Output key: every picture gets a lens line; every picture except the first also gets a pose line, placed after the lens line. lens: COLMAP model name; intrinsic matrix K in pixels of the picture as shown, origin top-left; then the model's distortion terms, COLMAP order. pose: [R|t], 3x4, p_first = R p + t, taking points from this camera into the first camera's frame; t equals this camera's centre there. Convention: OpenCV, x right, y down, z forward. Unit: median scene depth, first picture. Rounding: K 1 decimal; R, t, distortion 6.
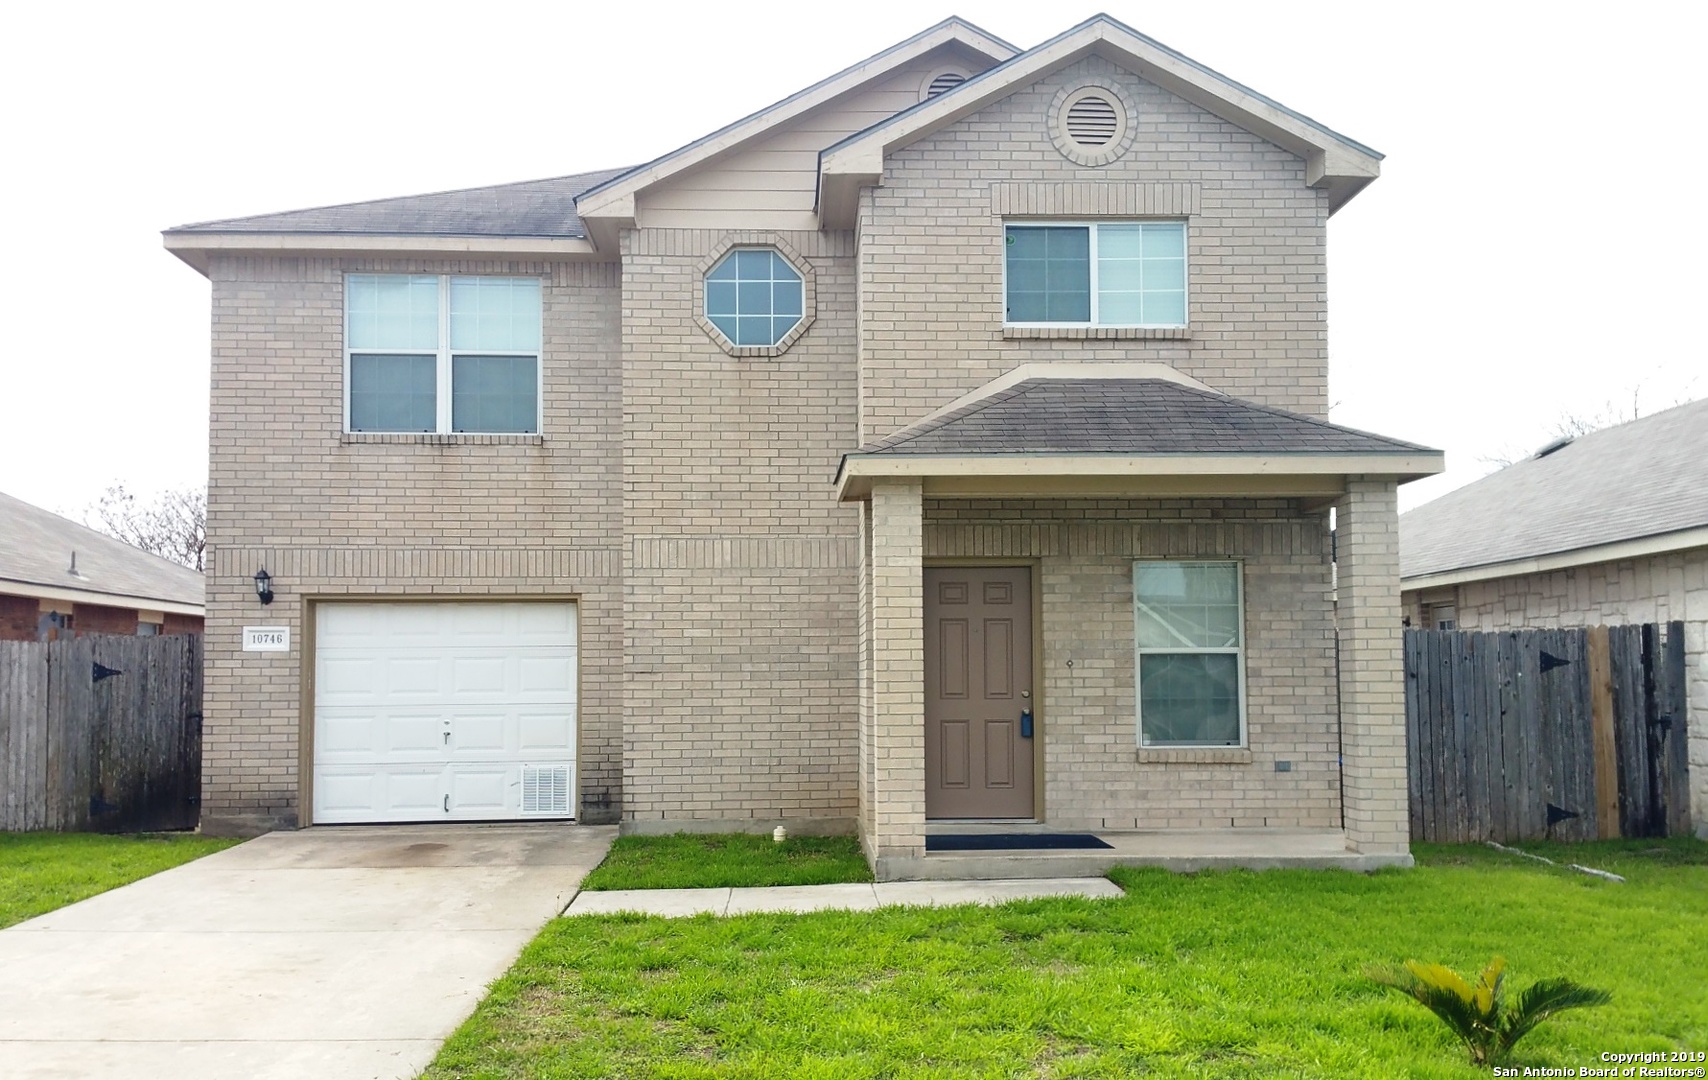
lens RADIAL K [[1608.8, 0, 854.4], [0, 1608.8, 601.1], [0, 0, 1]] dist [0.111257, -0.015874]
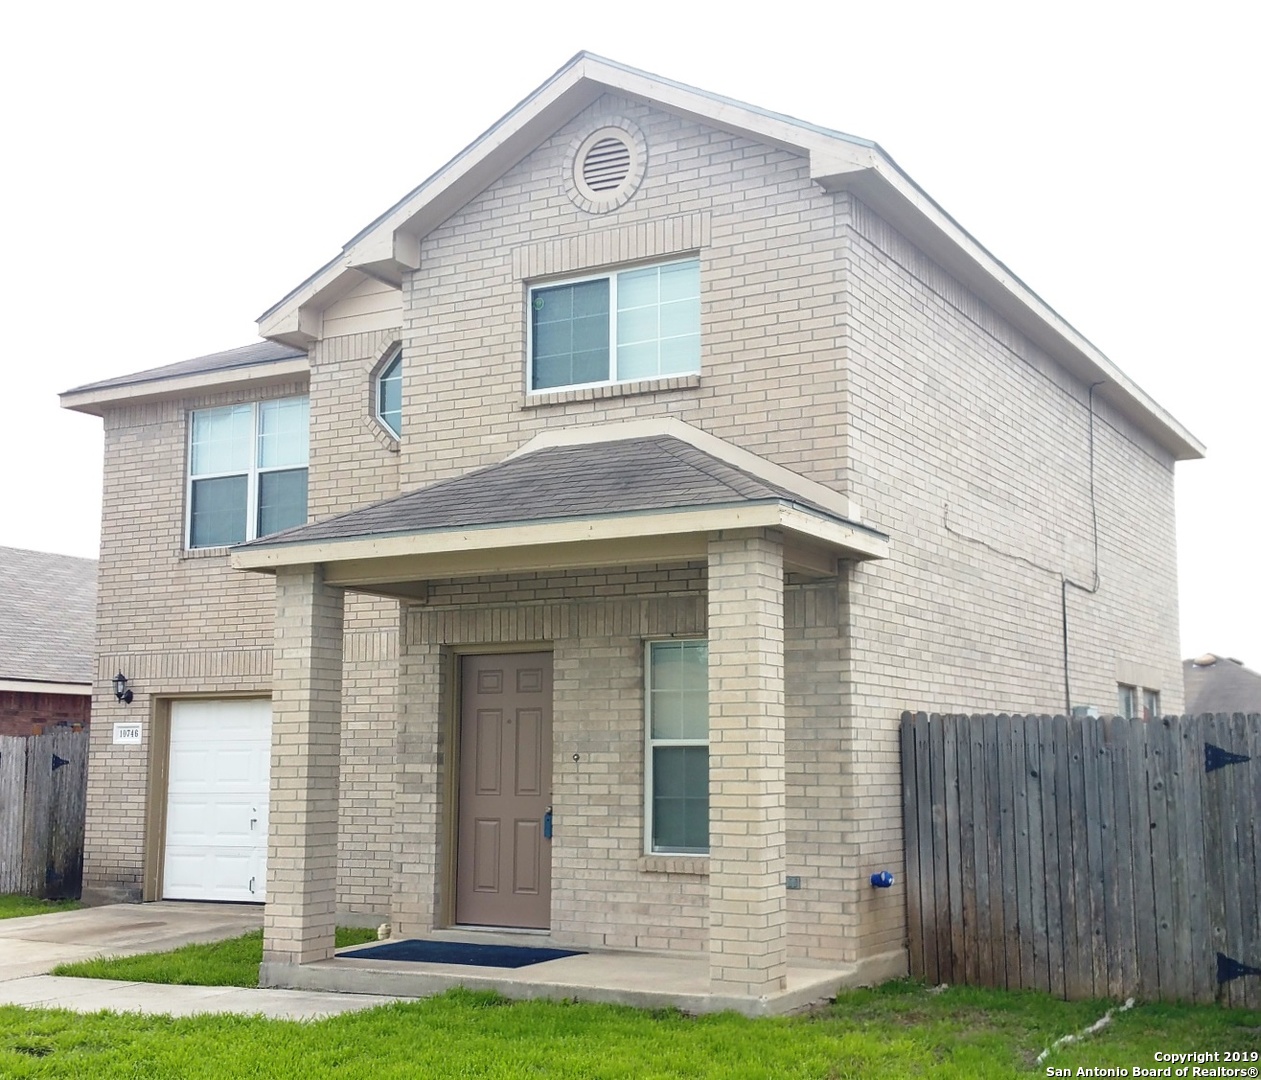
lens RADIAL K [[1606.2, 0, 630.4], [0, 1606.2, 587.0], [0, 0, 1]] dist [0.101268, 0.093096]
pose [[0.846513, -0.052575, -0.529765, 0.630049], [0.020236, 0.997570, -0.066666, 0.004144], [0.531983, 0.045714, 0.845520, 0.246848]]
